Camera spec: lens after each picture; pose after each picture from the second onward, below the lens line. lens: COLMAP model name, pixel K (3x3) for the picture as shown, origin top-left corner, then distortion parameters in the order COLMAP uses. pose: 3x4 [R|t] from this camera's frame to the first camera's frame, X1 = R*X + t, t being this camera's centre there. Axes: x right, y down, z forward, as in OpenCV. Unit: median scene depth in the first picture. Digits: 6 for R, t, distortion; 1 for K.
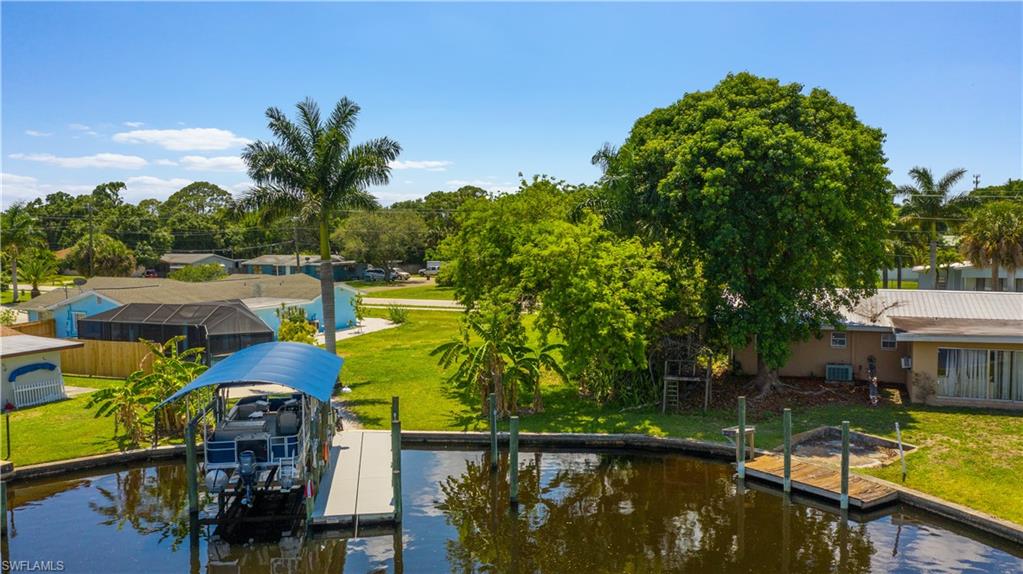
lens RADIAL K [[824.0, 0, 513.0], [0, 824.0, 285.3], [0, 0, 1]] dist [-0.007627, -0.007831]
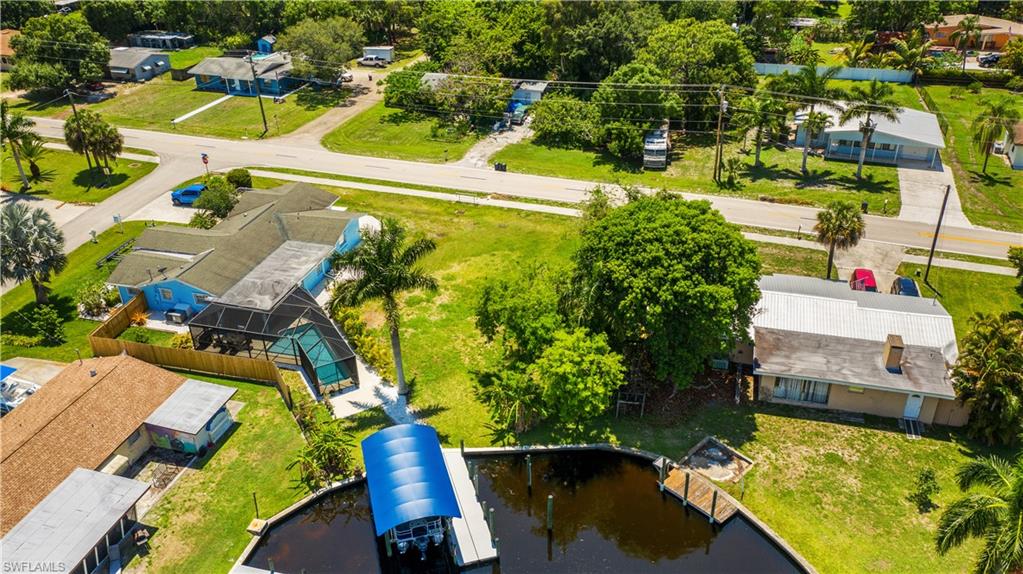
lens RADIAL K [[824.0, 0, 511.6], [0, 824.0, 289.2], [0, 0, 1]] dist [-0.007627, -0.007831]
pose [[0.991524, -0.074650, 0.106338, -0.199902], [0.020051, 0.896575, 0.442438, -0.875909], [-0.128368, -0.436555, 0.890472, -0.381452]]
